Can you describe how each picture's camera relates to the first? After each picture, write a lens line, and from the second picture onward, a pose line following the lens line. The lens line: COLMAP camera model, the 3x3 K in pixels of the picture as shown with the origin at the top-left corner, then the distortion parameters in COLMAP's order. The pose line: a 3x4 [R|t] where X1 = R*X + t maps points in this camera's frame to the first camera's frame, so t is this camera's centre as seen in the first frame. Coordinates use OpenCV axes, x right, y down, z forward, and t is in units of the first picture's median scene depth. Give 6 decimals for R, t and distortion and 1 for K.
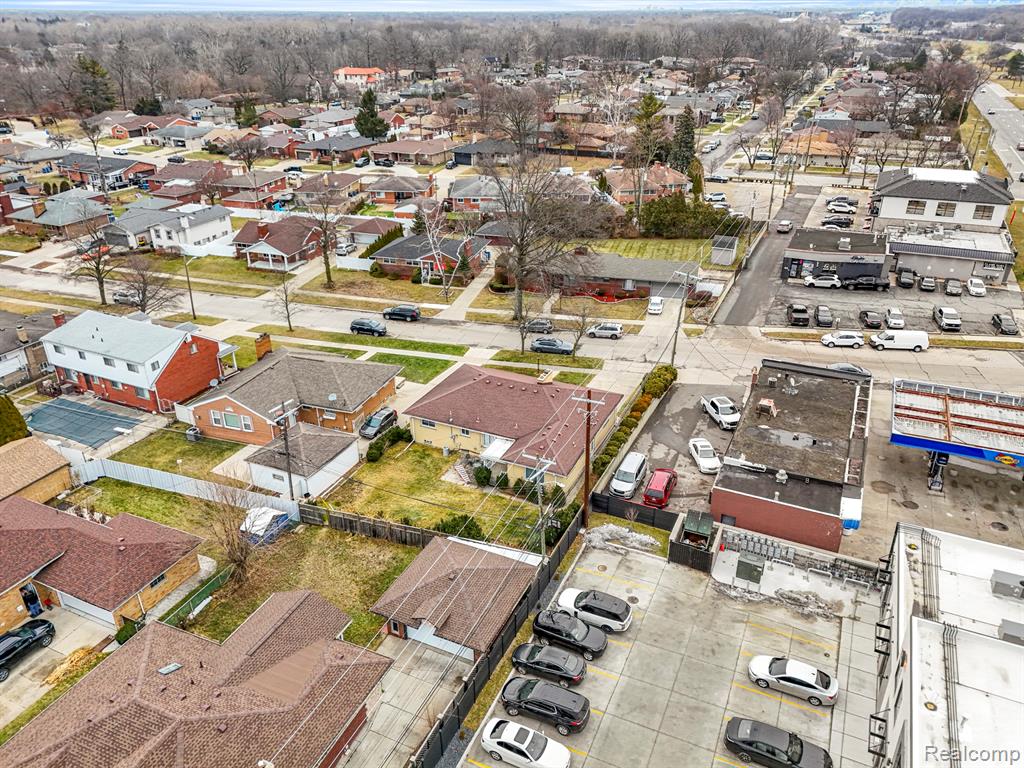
lens RADIAL K [[744.2, 0, 493.2], [0, 744.2, 385.1], [0, 0, 1]] dist [0.102180, -0.086316]
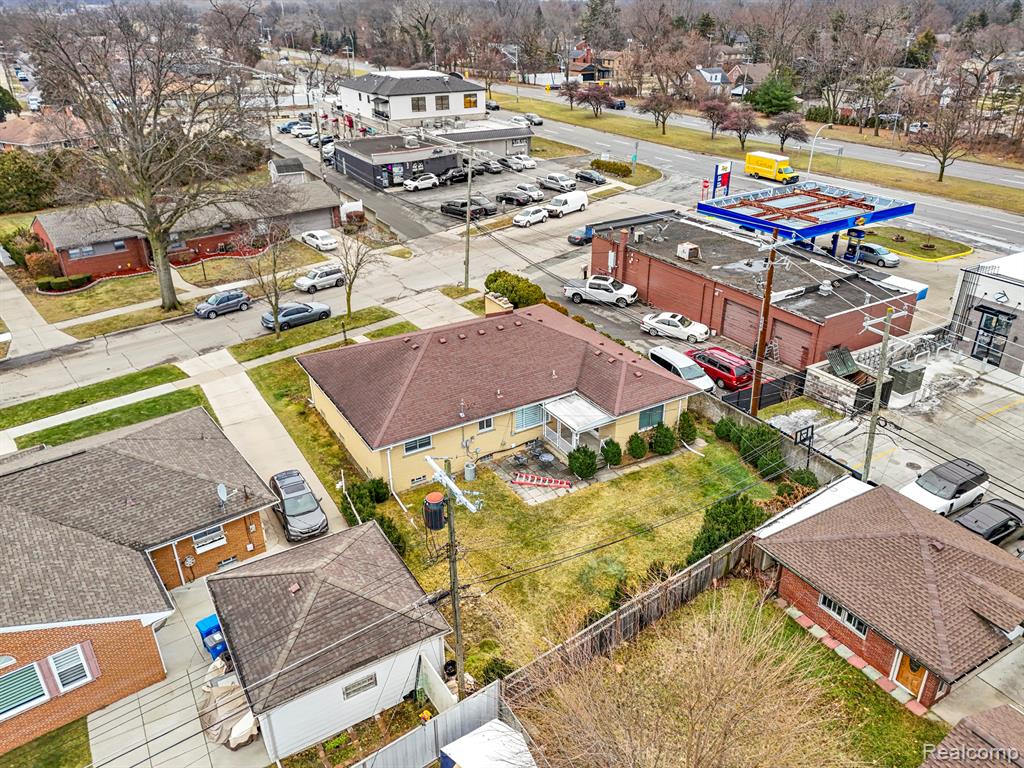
lens RADIAL K [[762.6, 0, 506.4], [0, 762.6, 396.0], [0, 0, 1]] dist [0.092146, -0.096862]
pose [[0.541977, -0.373481, 0.752843, -0.320410], [0.370089, 0.910351, 0.185189, -0.041045], [-0.754516, 0.178251, 0.631611, 0.426043]]
